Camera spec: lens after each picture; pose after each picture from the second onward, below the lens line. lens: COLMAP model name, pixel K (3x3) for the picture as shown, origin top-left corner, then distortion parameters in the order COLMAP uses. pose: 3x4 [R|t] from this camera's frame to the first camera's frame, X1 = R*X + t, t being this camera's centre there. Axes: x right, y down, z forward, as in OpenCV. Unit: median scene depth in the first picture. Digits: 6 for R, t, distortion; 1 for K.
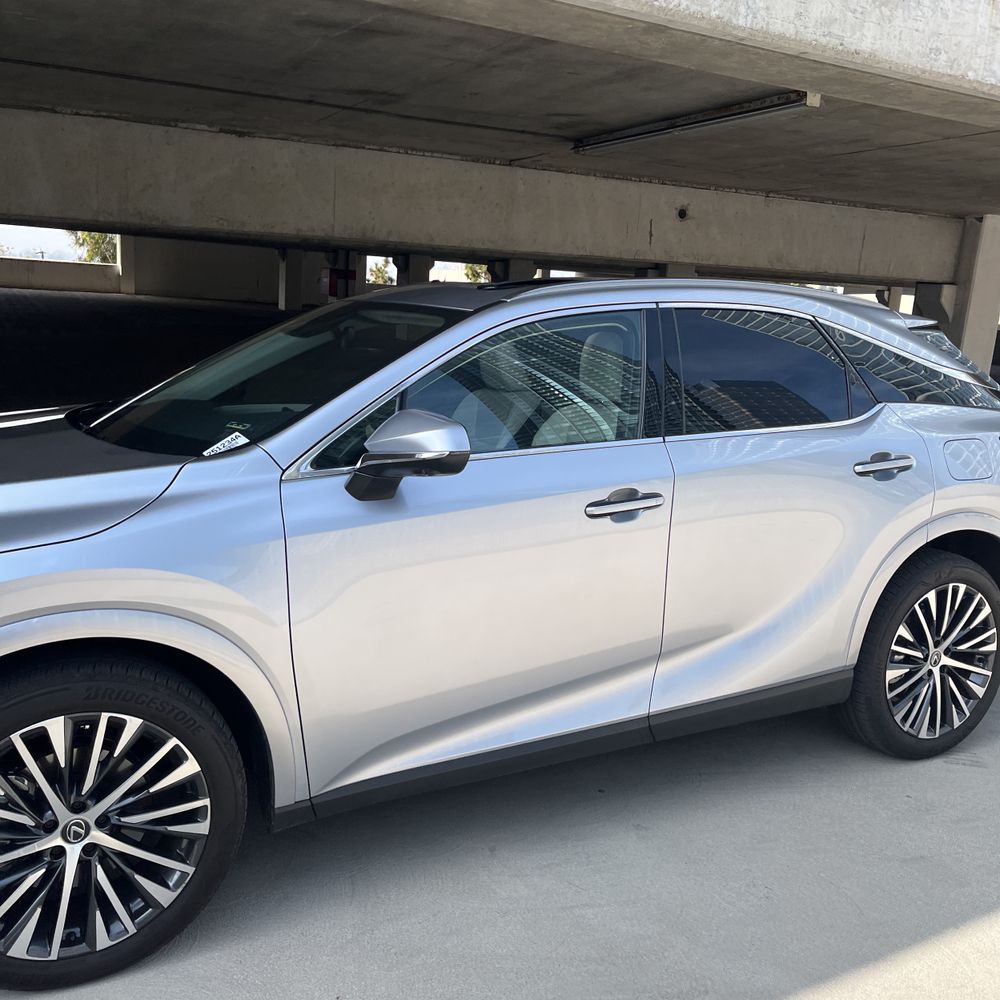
lens RADIAL K [[1003.4, 0, 509.8], [0, 1003.4, 506.8], [0, 0, 1]] dist [0.031623, 0.000000]
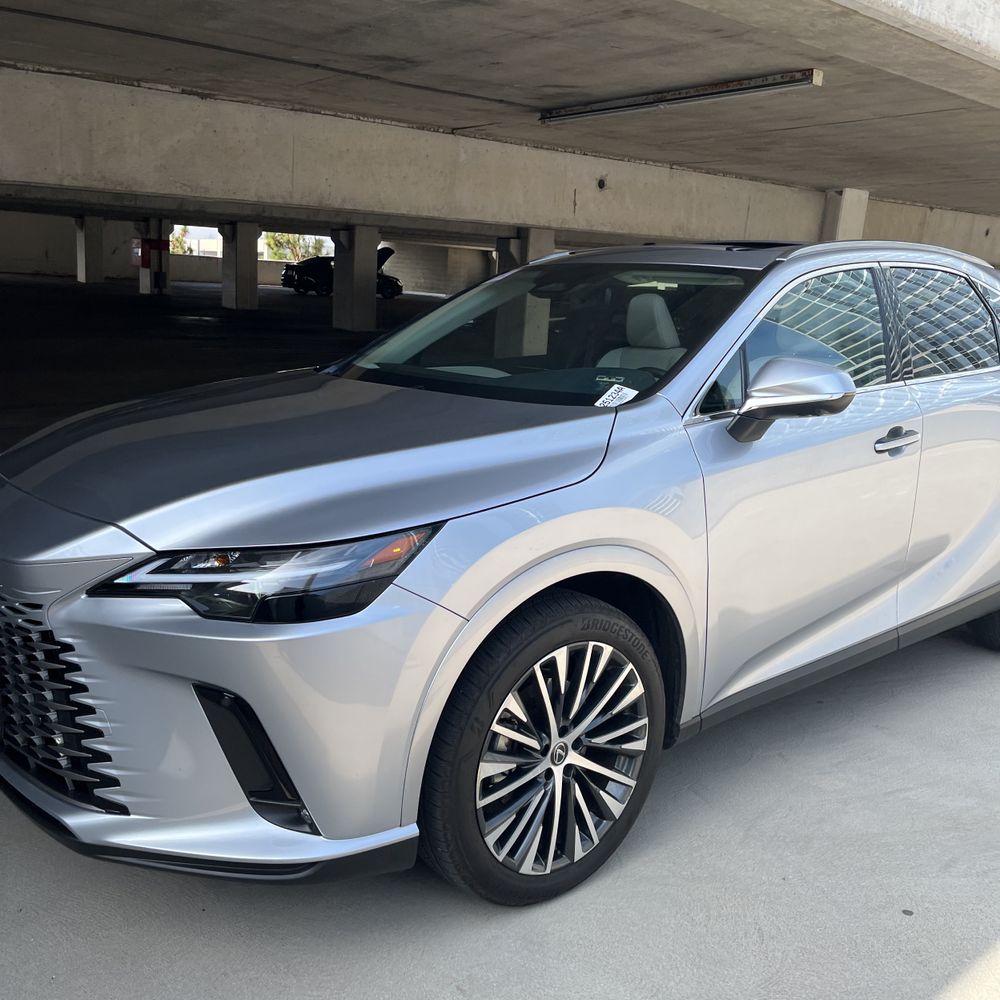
lens RADIAL K [[1003.4, 0, 504.8], [0, 1003.4, 504.2], [0, 0, 1]] dist [0.031623, 0.000000]
pose [[0.980176, -0.051910, 0.191210, -0.509728], [0.047107, 0.998452, 0.029580, 0.014189], [-0.192449, -0.019986, 0.981103, -0.030019]]
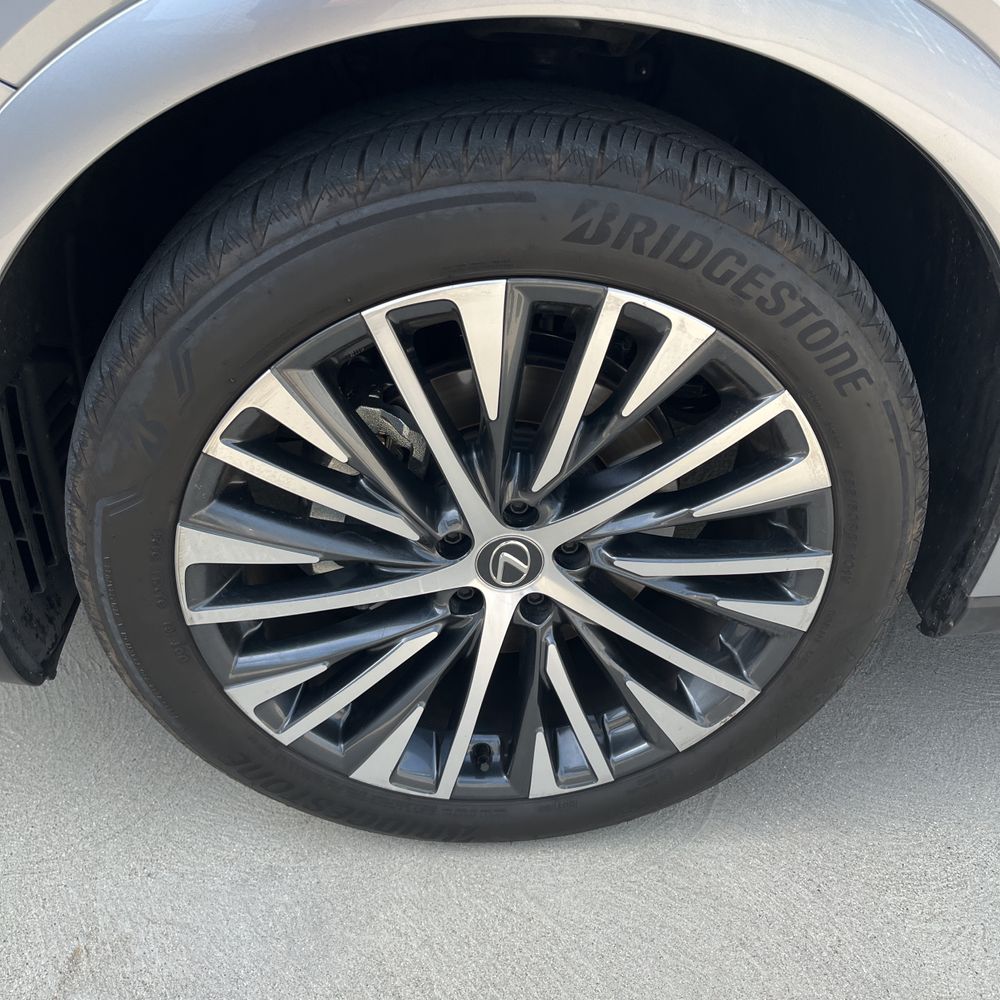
lens RADIAL K [[1003.4, 0, 509.6], [0, 1003.4, 503.0], [0, 0, 1]] dist [0.031623, 0.000000]
pose [[0.907975, 0.245276, -0.339737, -0.223706], [-0.087252, 0.903678, 0.419230, 0.097091], [0.409839, -0.351008, 0.841918, 0.502873]]
